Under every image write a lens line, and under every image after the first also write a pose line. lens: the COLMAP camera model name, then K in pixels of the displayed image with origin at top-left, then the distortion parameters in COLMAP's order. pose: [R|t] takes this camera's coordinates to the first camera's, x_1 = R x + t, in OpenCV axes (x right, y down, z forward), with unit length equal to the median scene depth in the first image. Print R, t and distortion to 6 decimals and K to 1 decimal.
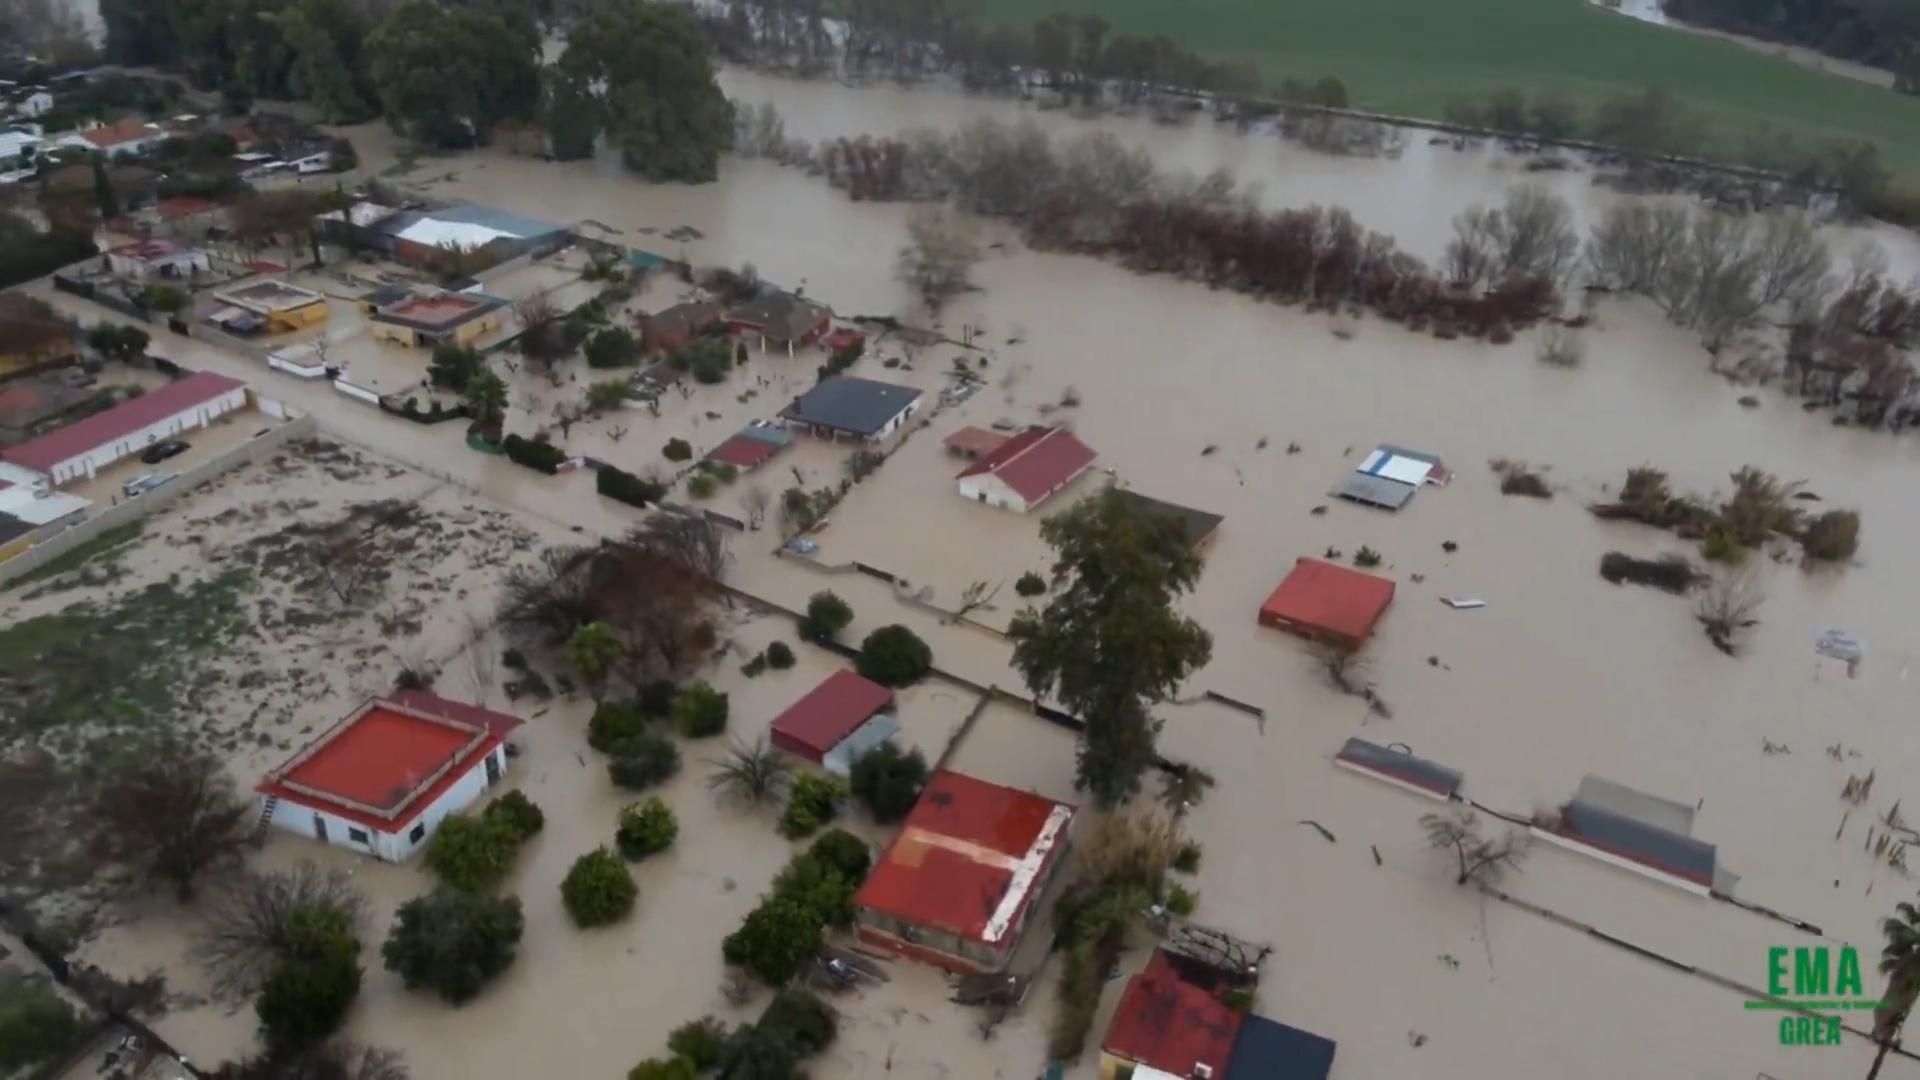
lens RADIAL K [[1446.8, 0, 938.1], [0, 1446.8, 535.5], [0, 0, 1]] dist [0.145597, -0.259143]
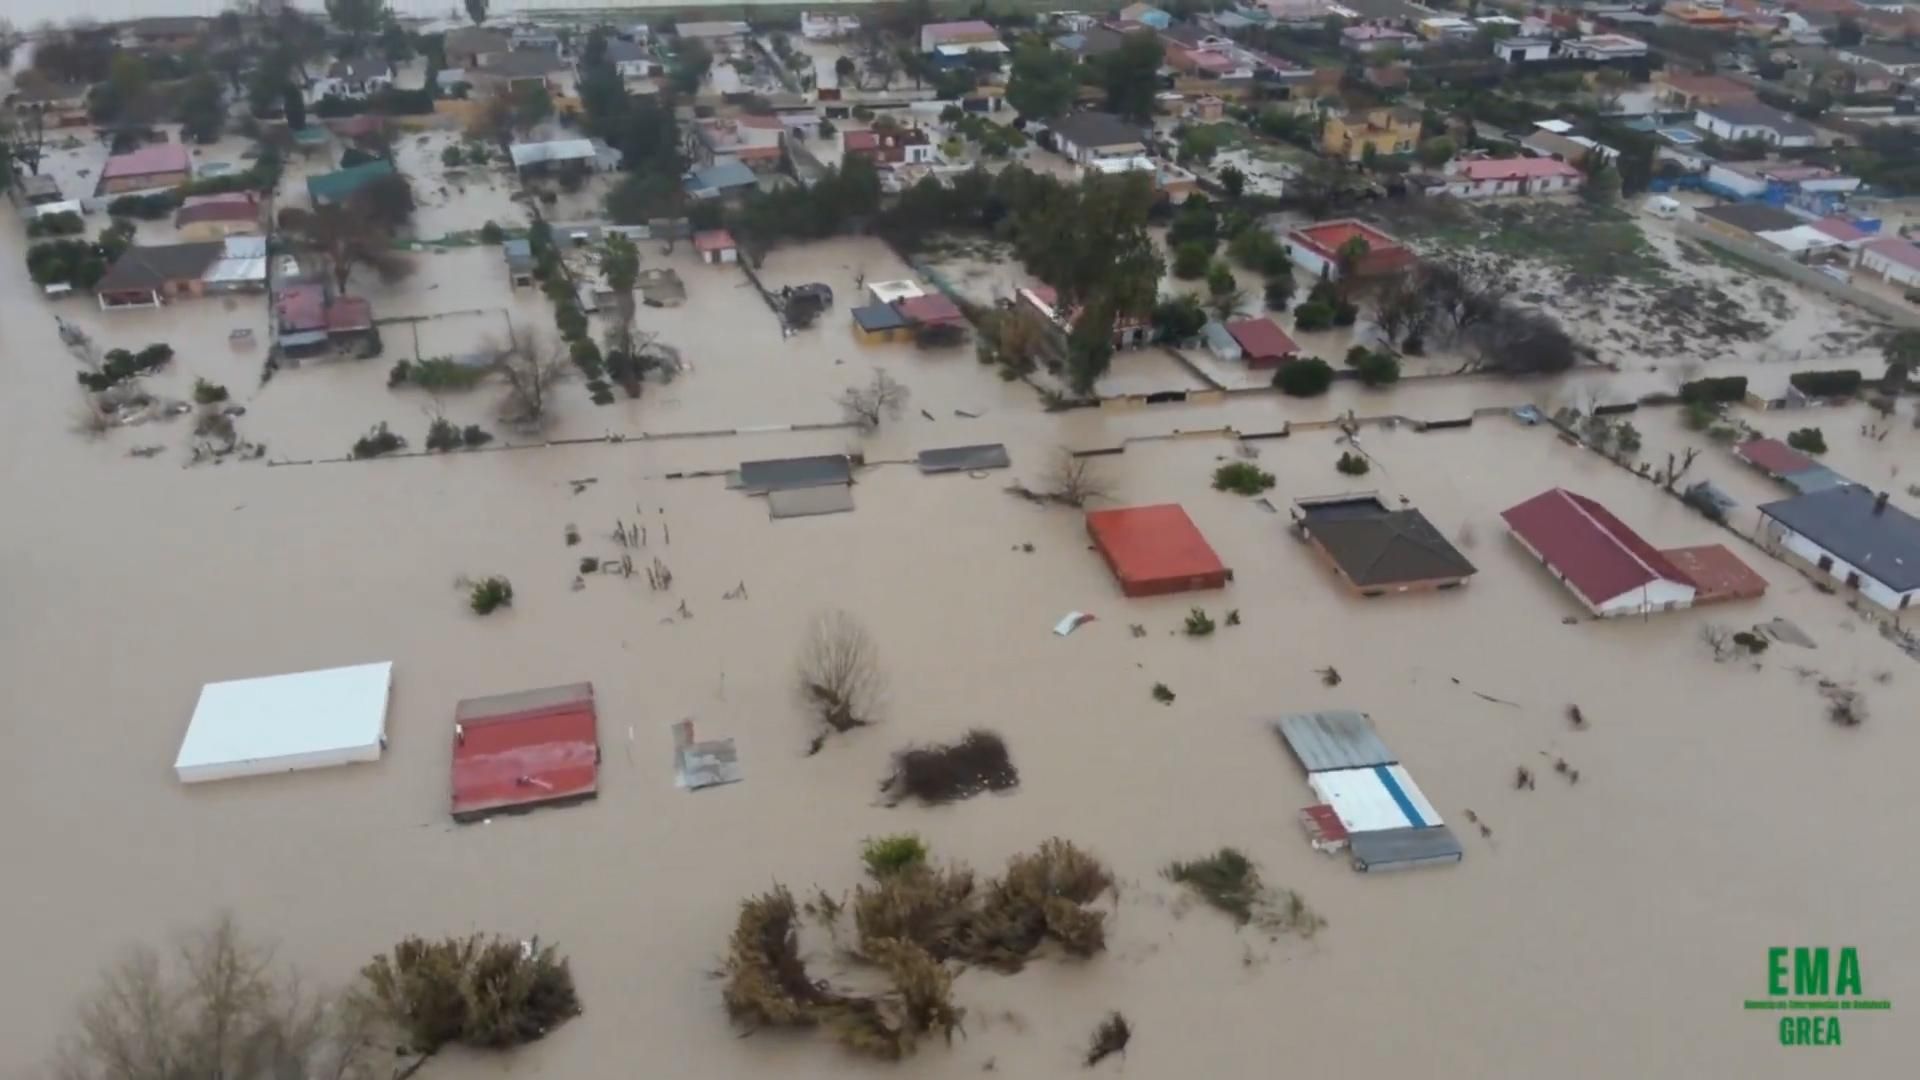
lens RADIAL K [[1446.8, 0, 938.1], [0, 1446.8, 535.5], [0, 0, 1]] dist [0.145597, -0.259143]
pose [[-0.724476, 0.314957, -0.613136, 0.908940], [-0.345461, 0.603826, 0.718367, -0.566970], [0.596482, 0.732255, -0.328652, 1.170014]]
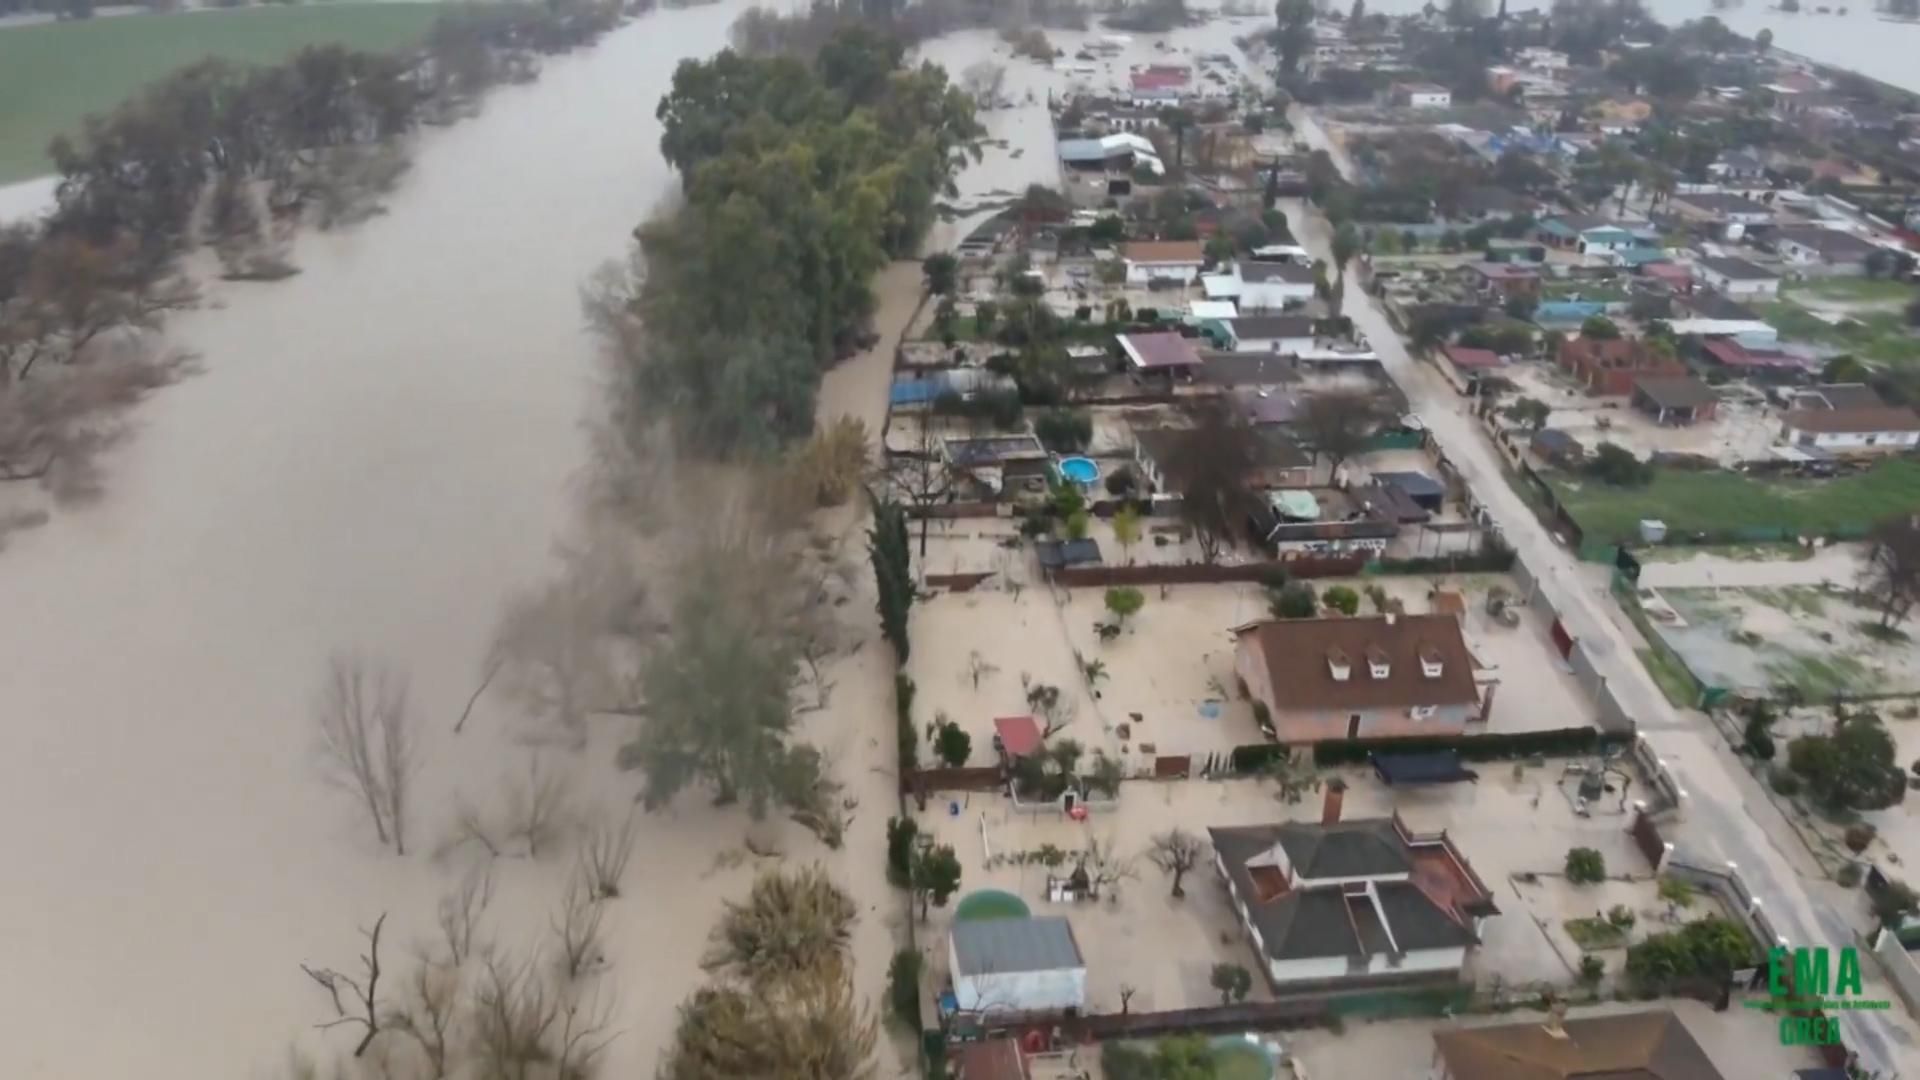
lens RADIAL K [[1446.8, 0, 938.1], [0, 1446.8, 535.5], [0, 0, 1]] dist [0.145597, -0.259143]
pose [[-0.512720, -0.414088, 0.752097, -2.419775], [0.351186, 0.698213, 0.623832, -1.476761], [-0.783445, 0.583977, -0.212567, 2.699527]]
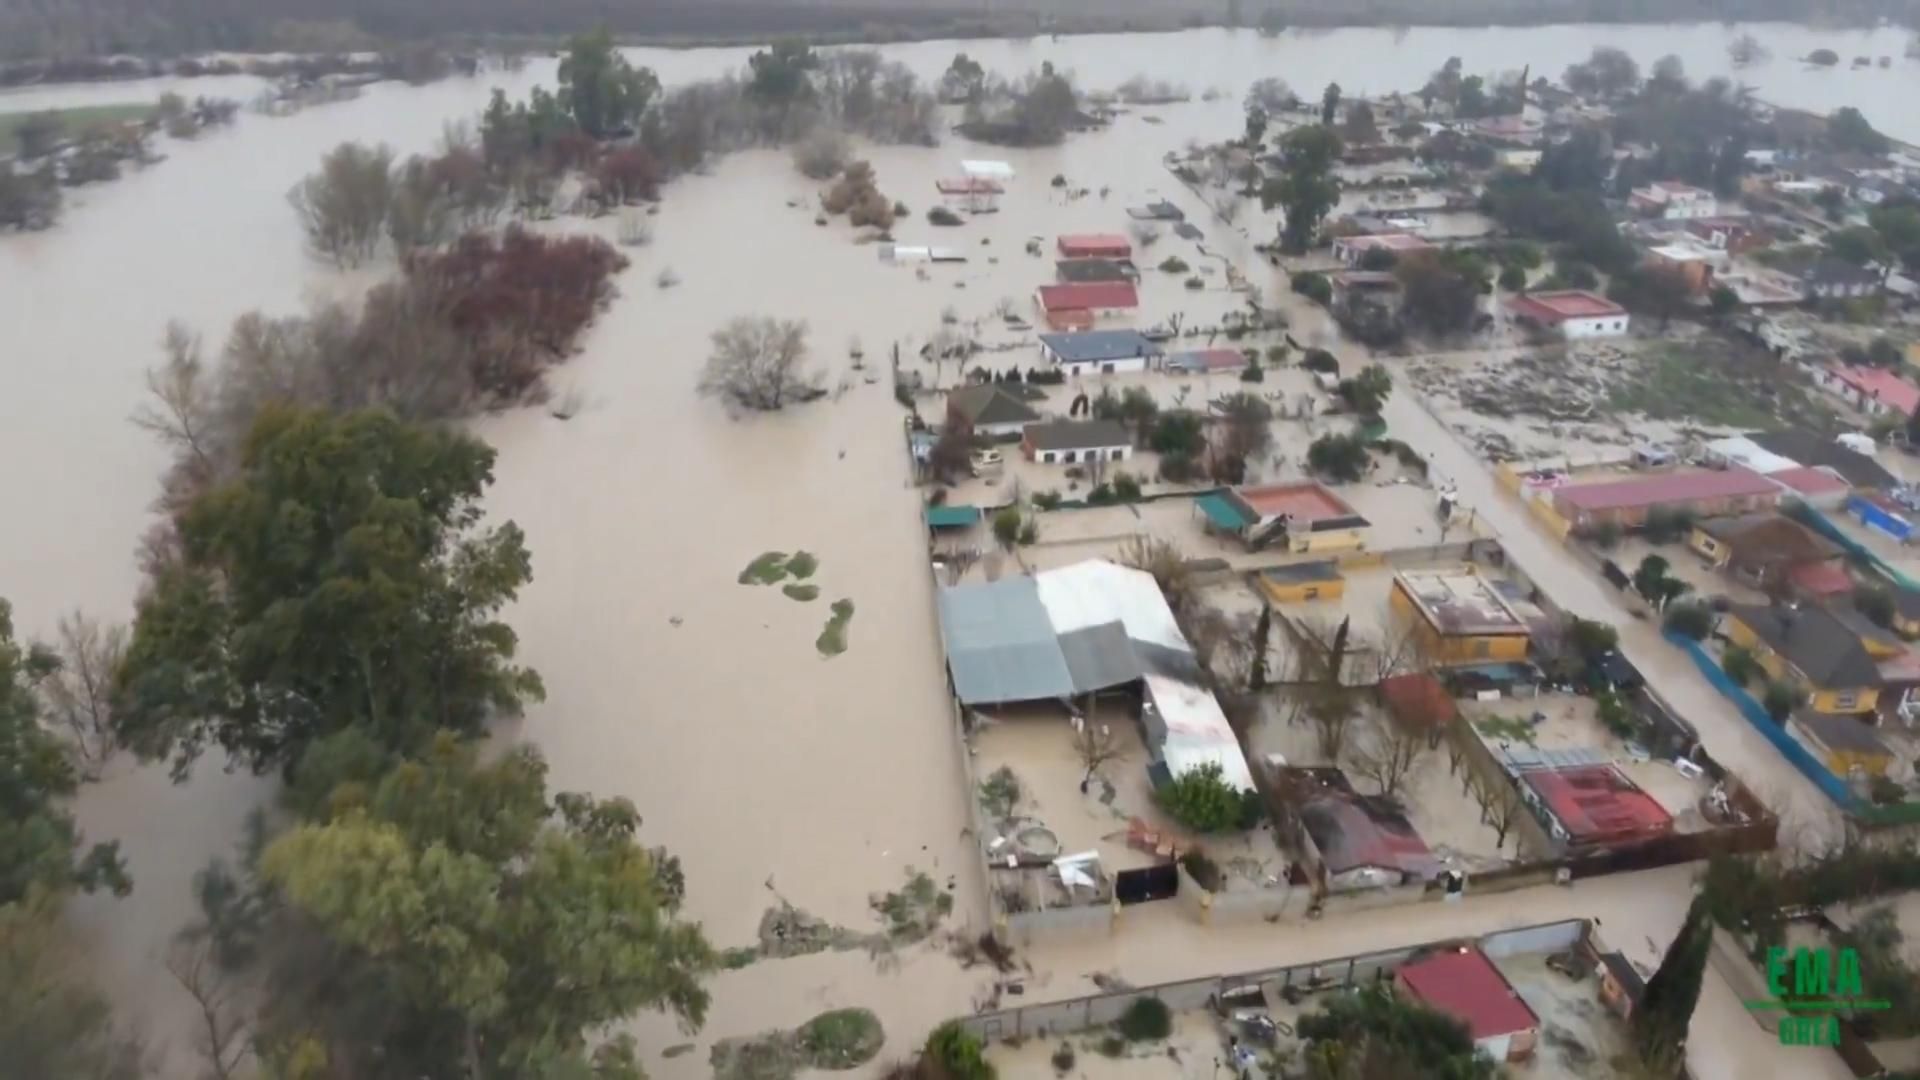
lens RADIAL K [[1446.8, 0, 938.1], [0, 1446.8, 535.5], [0, 0, 1]] dist [0.145597, -0.259143]
pose [[-0.612428, -0.384062, 0.690962, -1.081251], [0.317871, 0.680639, 0.660067, -1.019928], [-0.723802, 0.623880, -0.294760, 1.904765]]
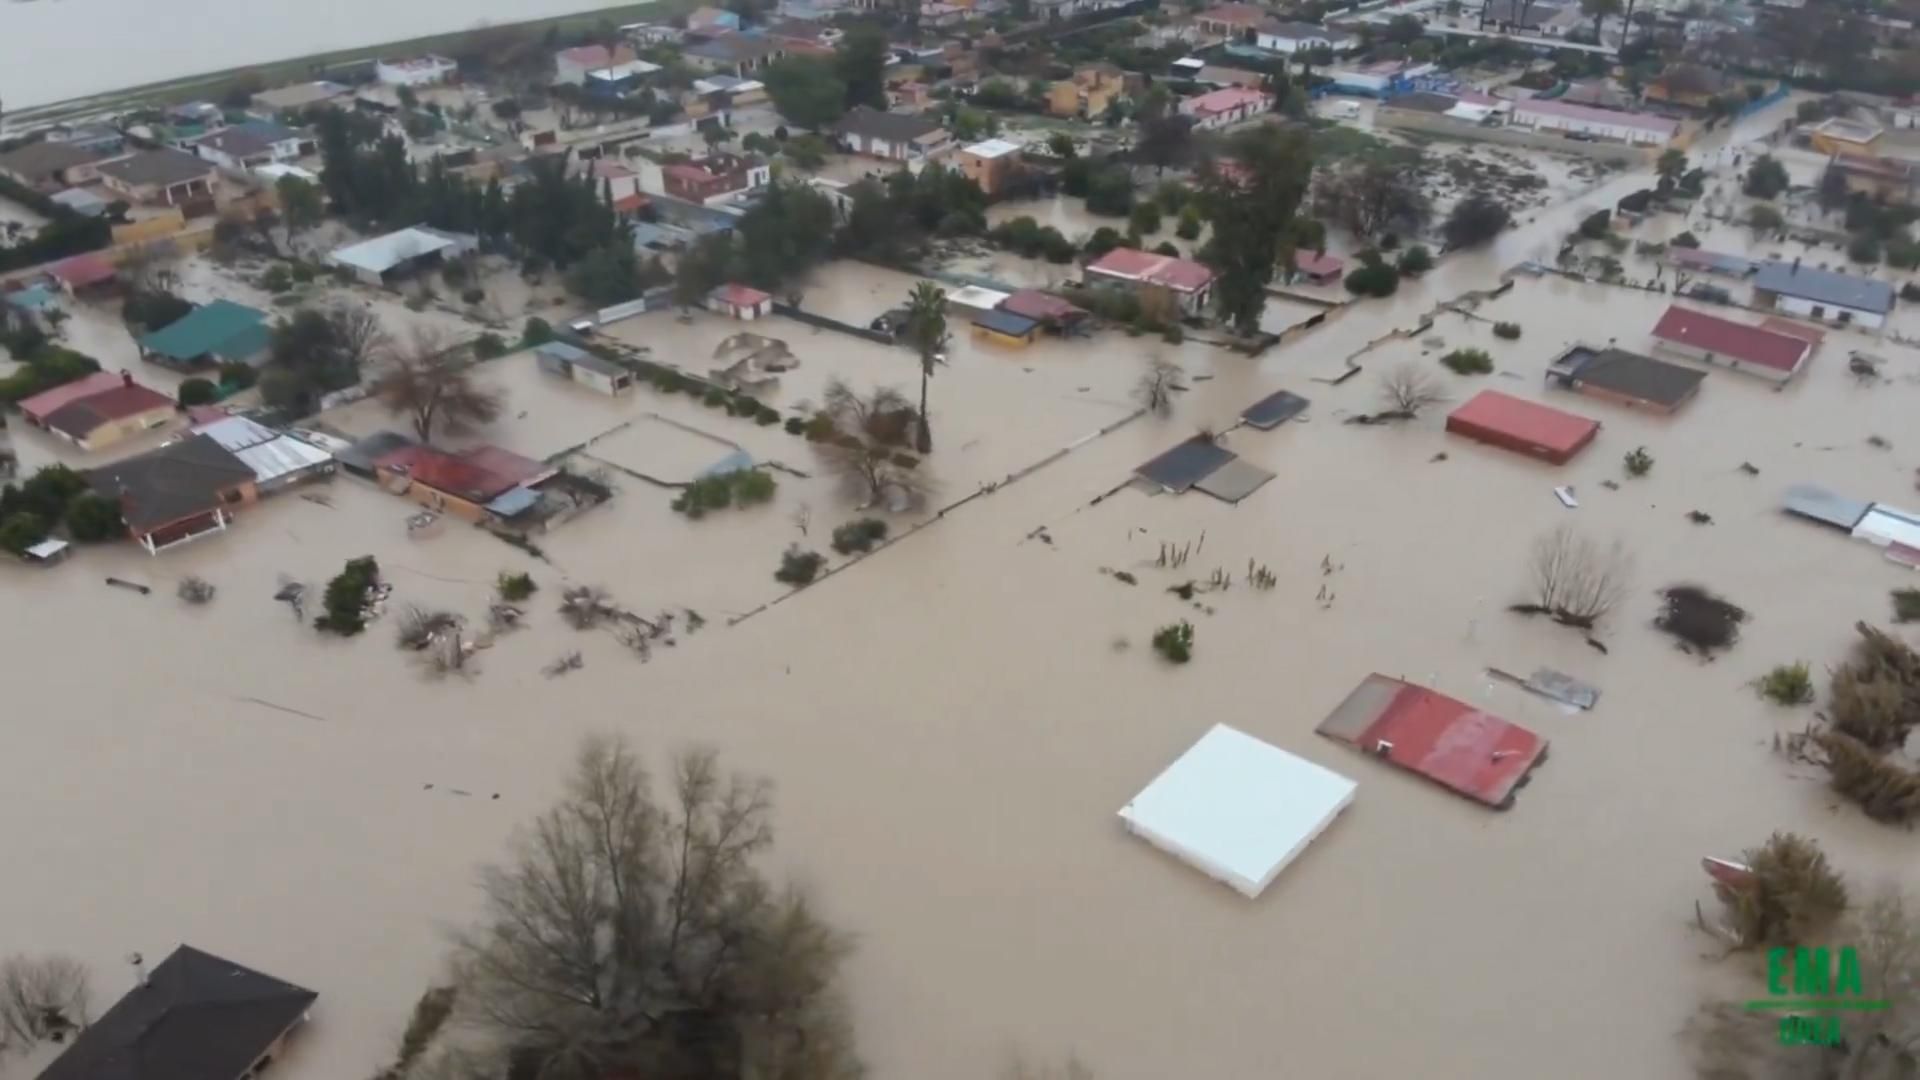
lens RADIAL K [[1446.8, 0, 938.1], [0, 1446.8, 535.5], [0, 0, 1]] dist [0.145597, -0.259143]
pose [[-0.183607, 0.466924, -0.865026, 1.297846], [-0.462188, 0.735643, 0.495188, -0.231368], [0.867566, 0.490725, 0.080737, 0.541689]]
